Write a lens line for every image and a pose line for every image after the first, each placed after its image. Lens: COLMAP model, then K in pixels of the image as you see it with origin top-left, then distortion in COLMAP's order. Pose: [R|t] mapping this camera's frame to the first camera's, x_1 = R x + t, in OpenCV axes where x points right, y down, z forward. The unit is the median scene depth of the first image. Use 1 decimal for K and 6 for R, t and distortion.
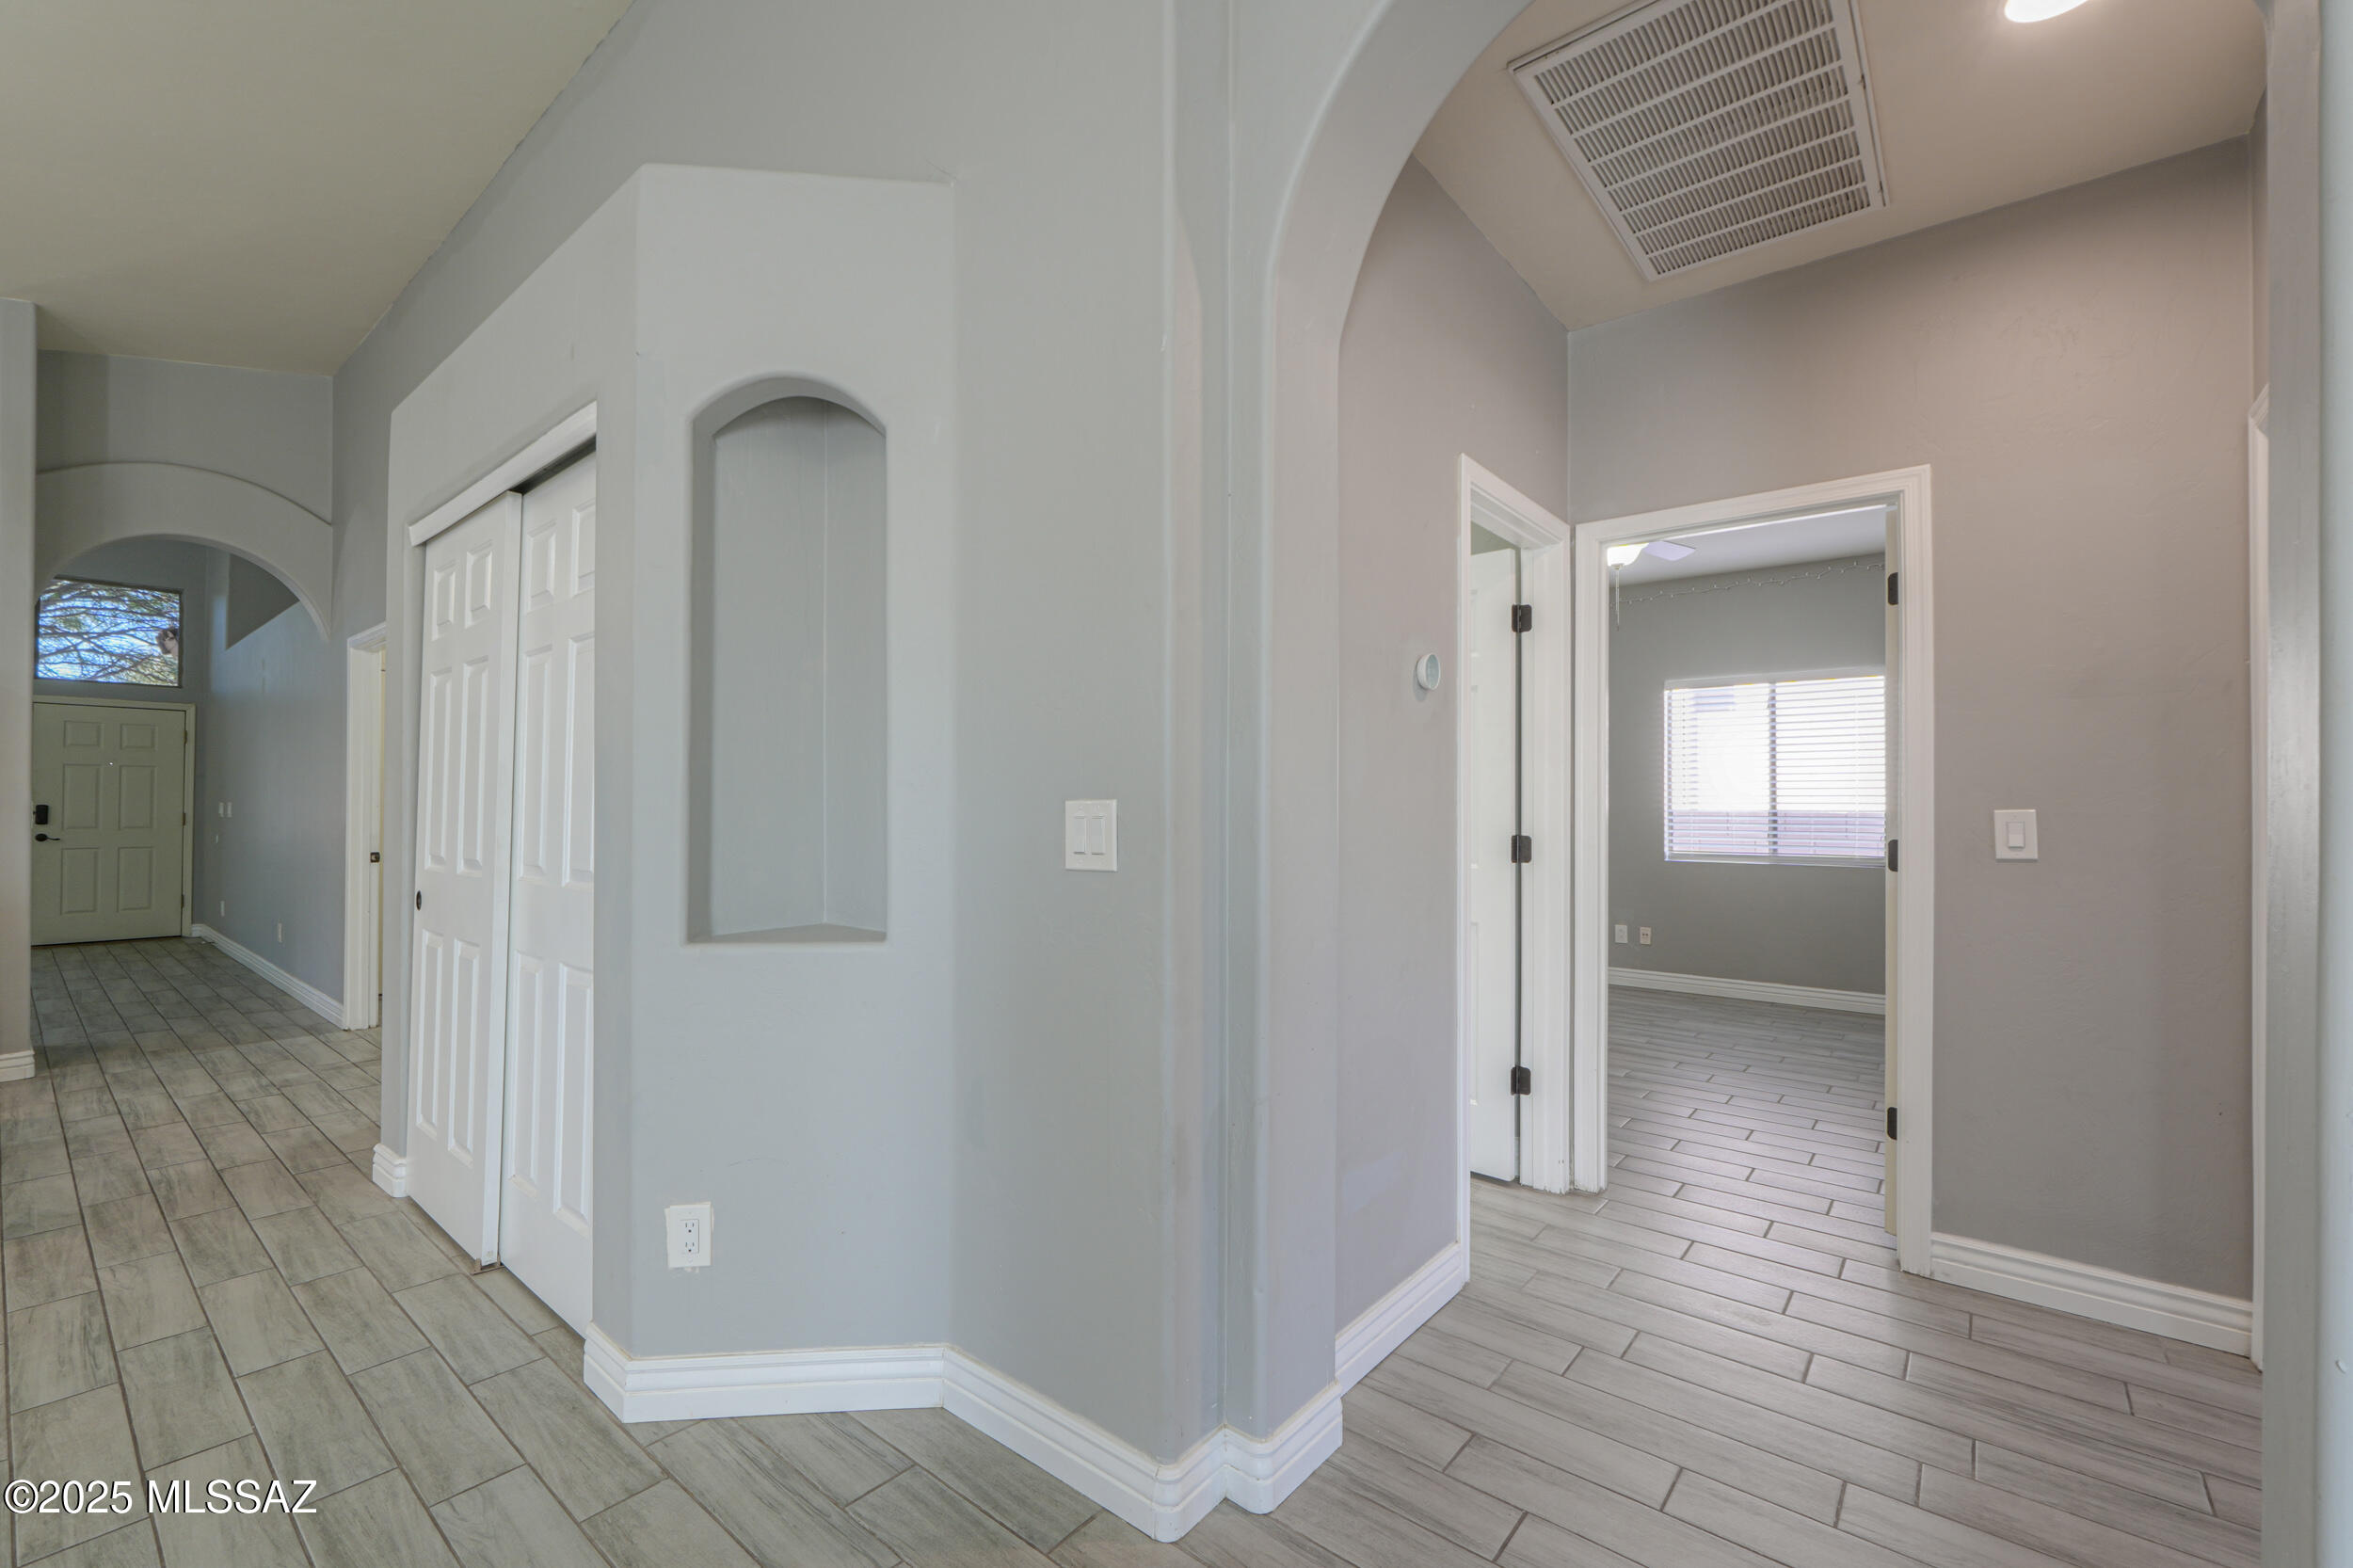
lens RADIAL K [[972.7, 0, 1179.8], [0, 972.7, 787.8], [0, 0, 1]] dist [-0.013642, -0.000230]
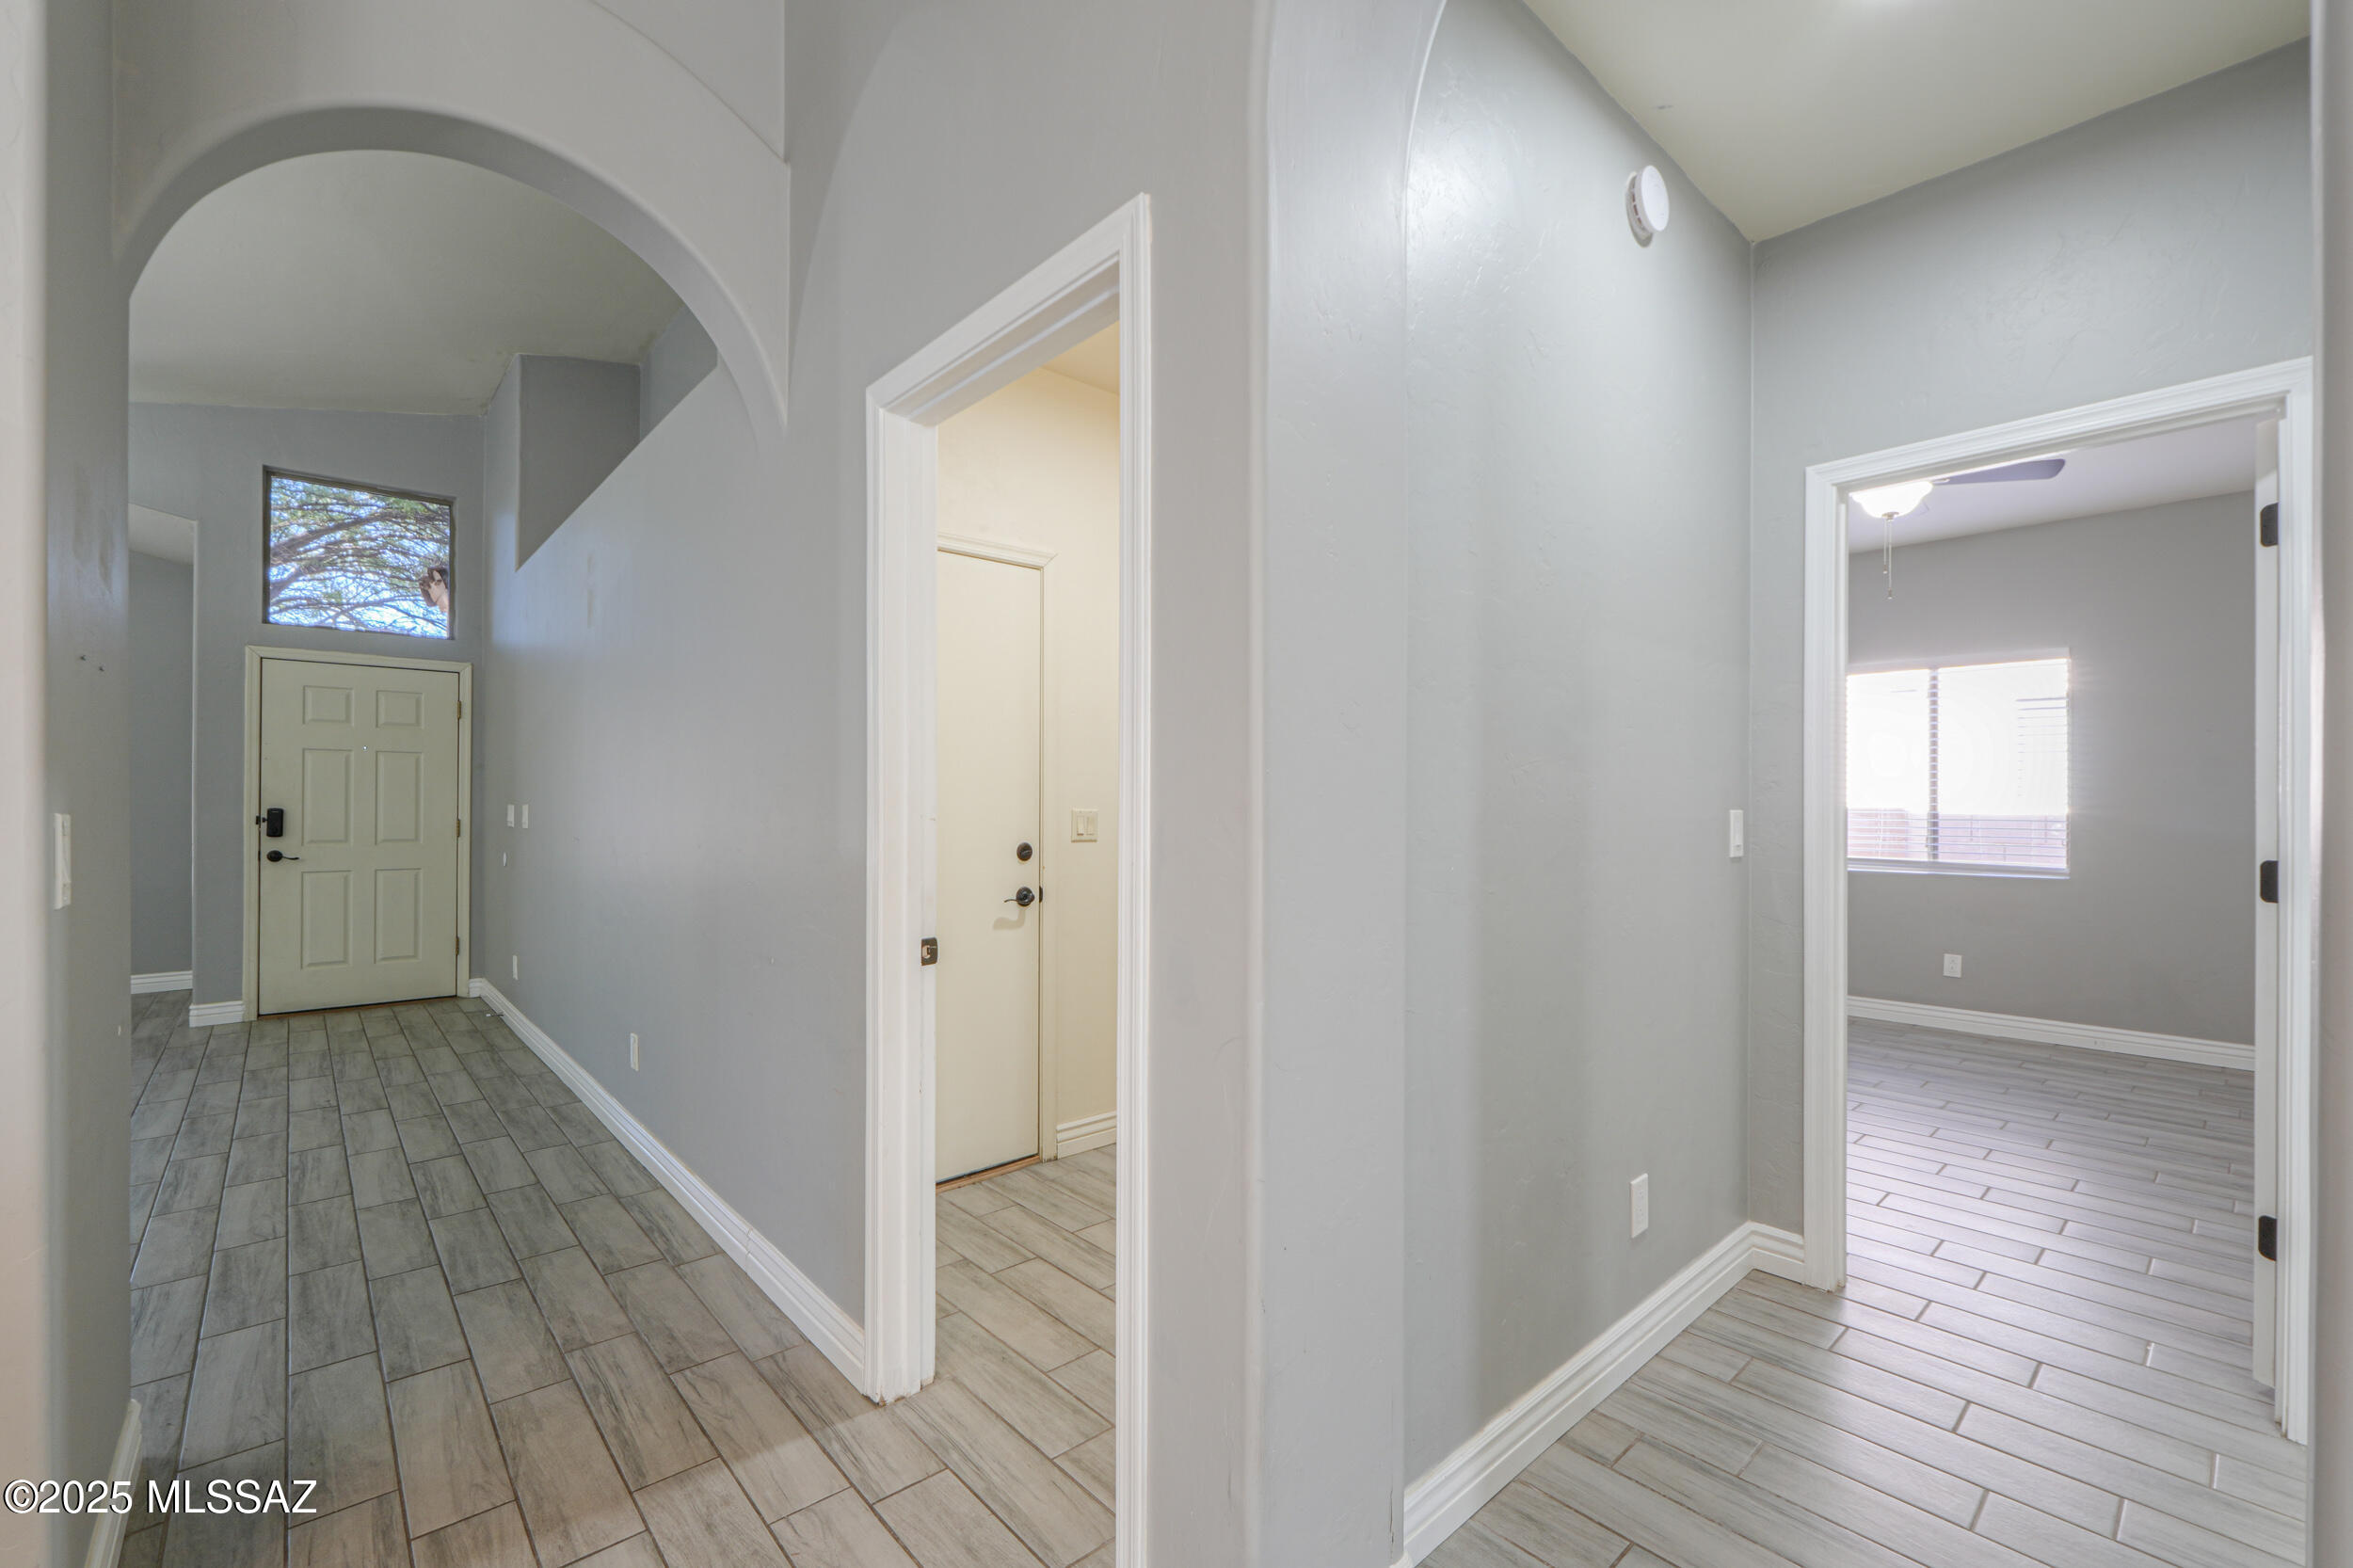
lens RADIAL K [[988.5, 0, 1165.3], [0, 988.5, 801.2], [0, 0, 1]] dist [0.000065, -0.000229]
pose [[0.985449, 0.002551, -0.169952, -0.412952], [-0.000515, 0.999928, 0.012022, 0.003879], [0.169971, -0.011760, 0.985379, 0.381168]]
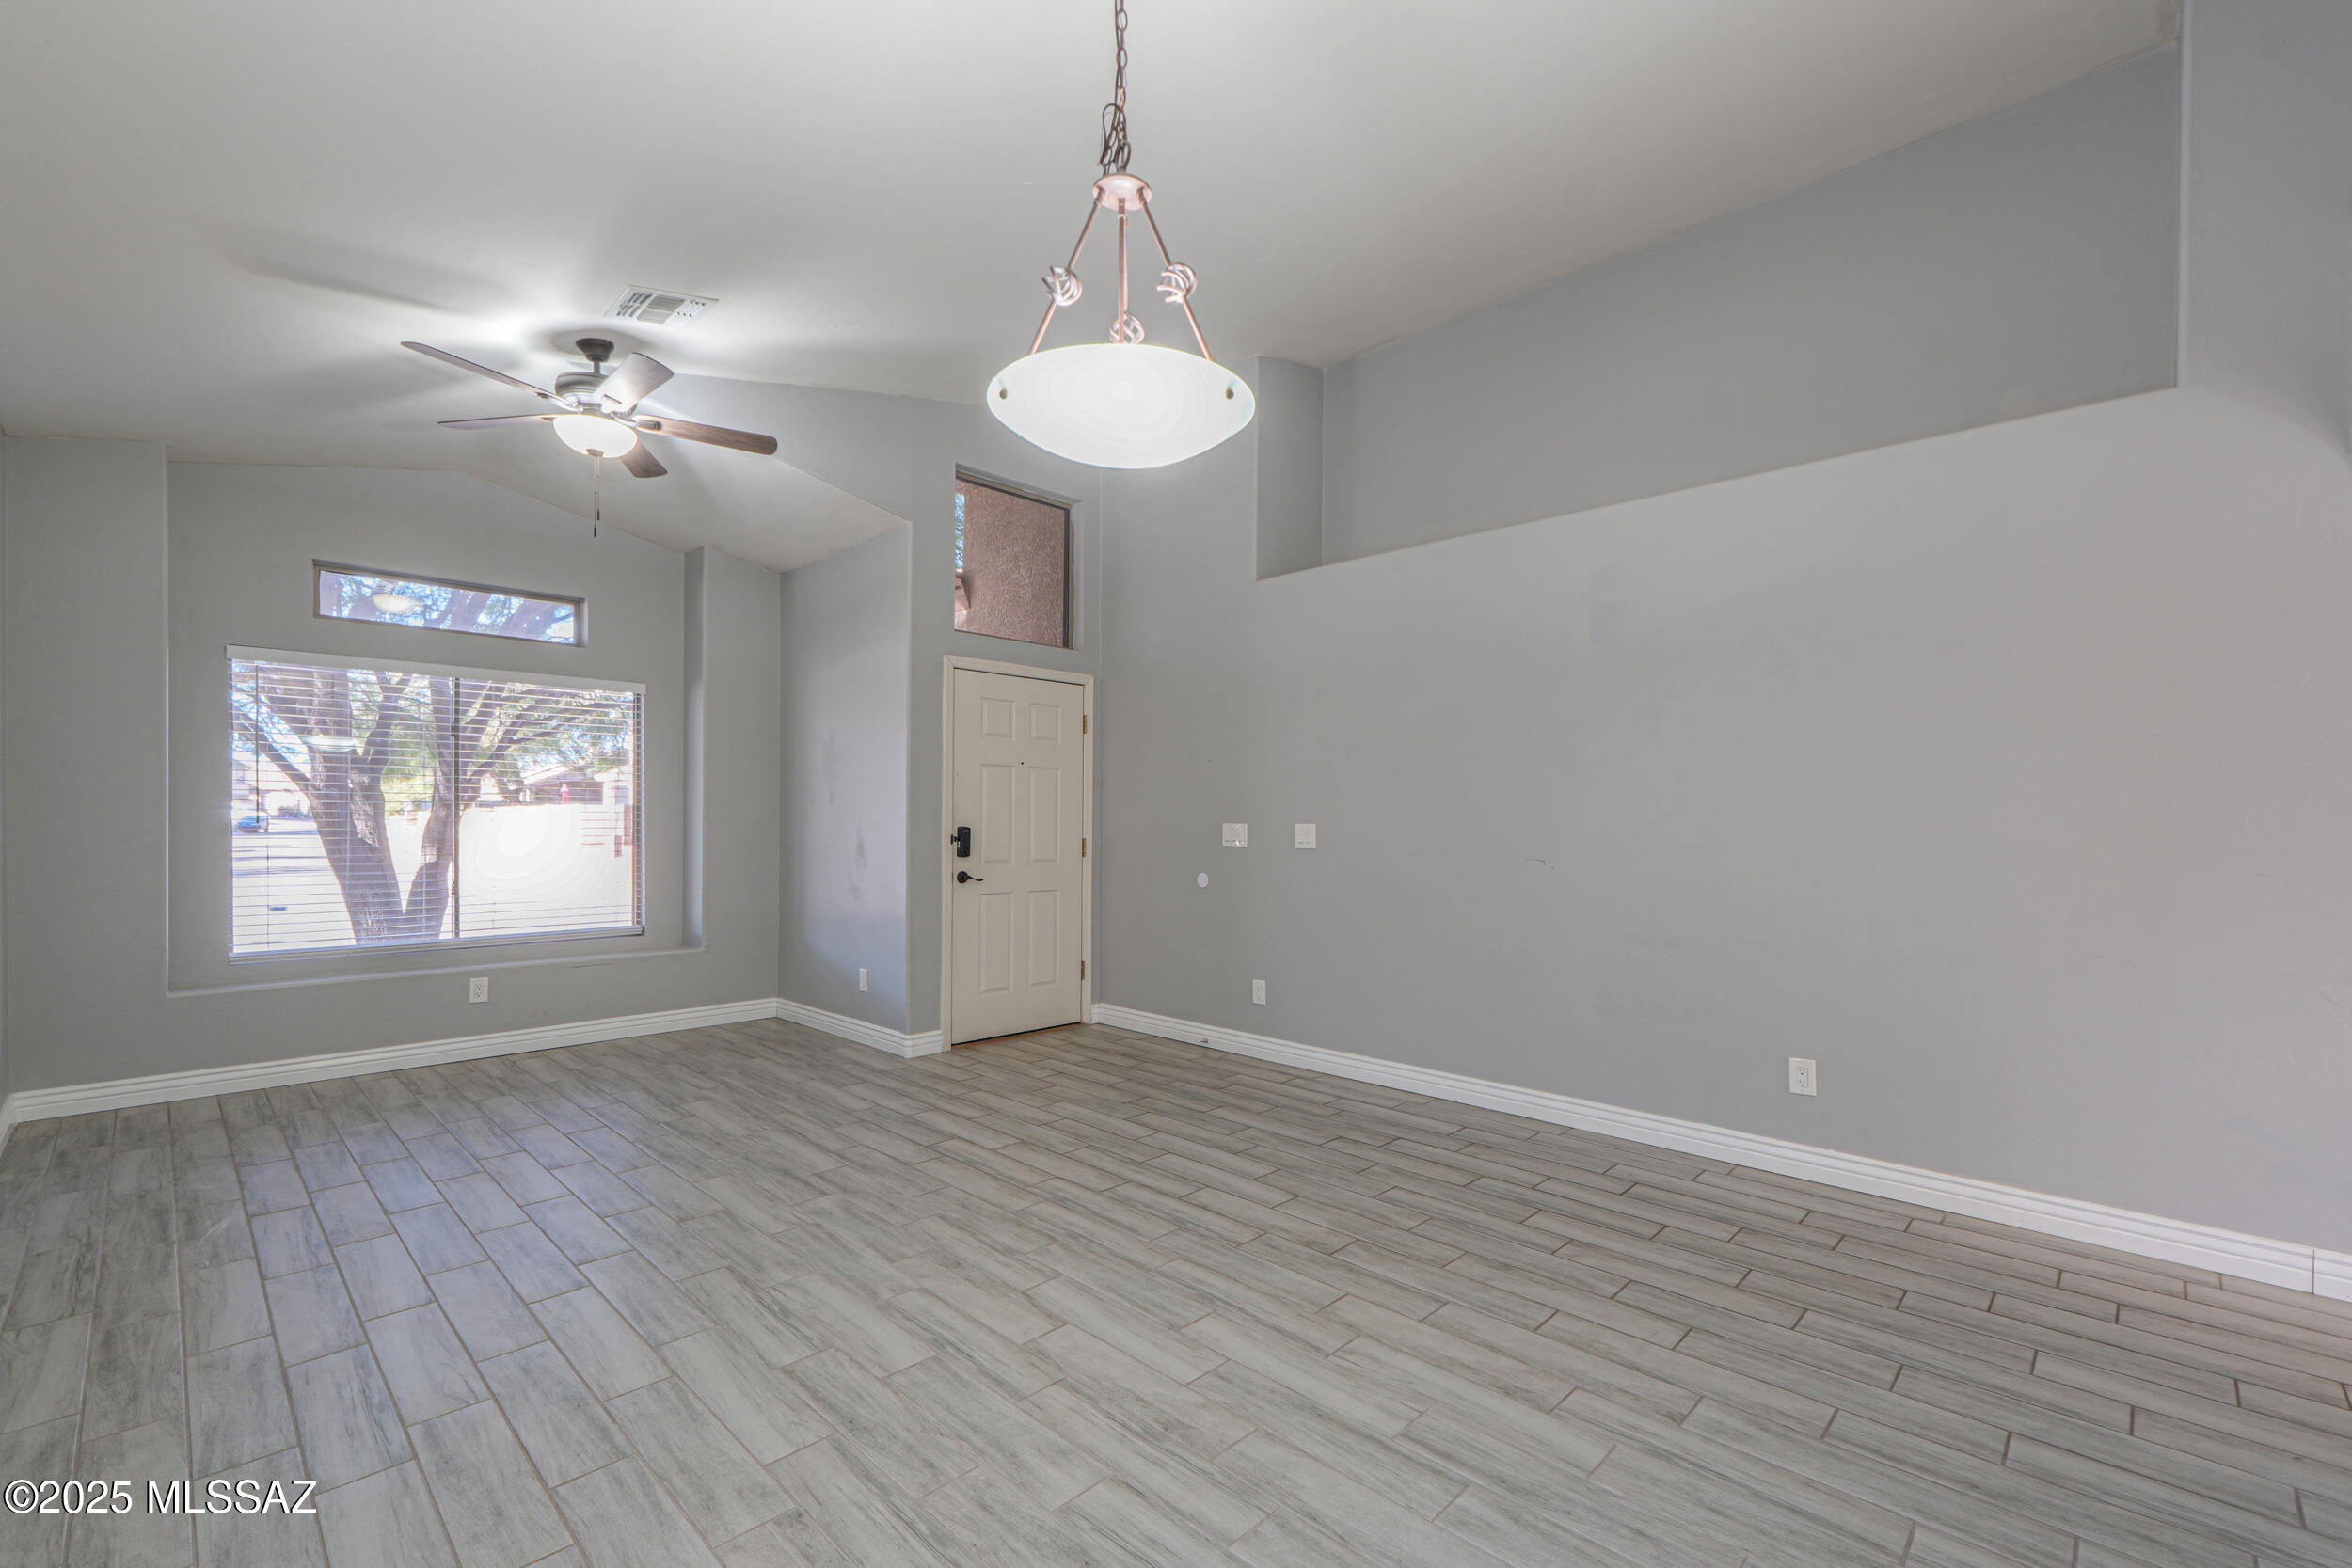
lens RADIAL K [[1013.2, 0, 1178.2], [0, 1013.2, 810.4], [0, 0, 1]] dist [0.014956, -0.000092]
pose [[0.995828, 0.004935, -0.091120, -0.915913], [-0.004122, 0.999950, 0.009112, 0.000340], [0.091160, -0.008698, 0.995798, 0.304863]]
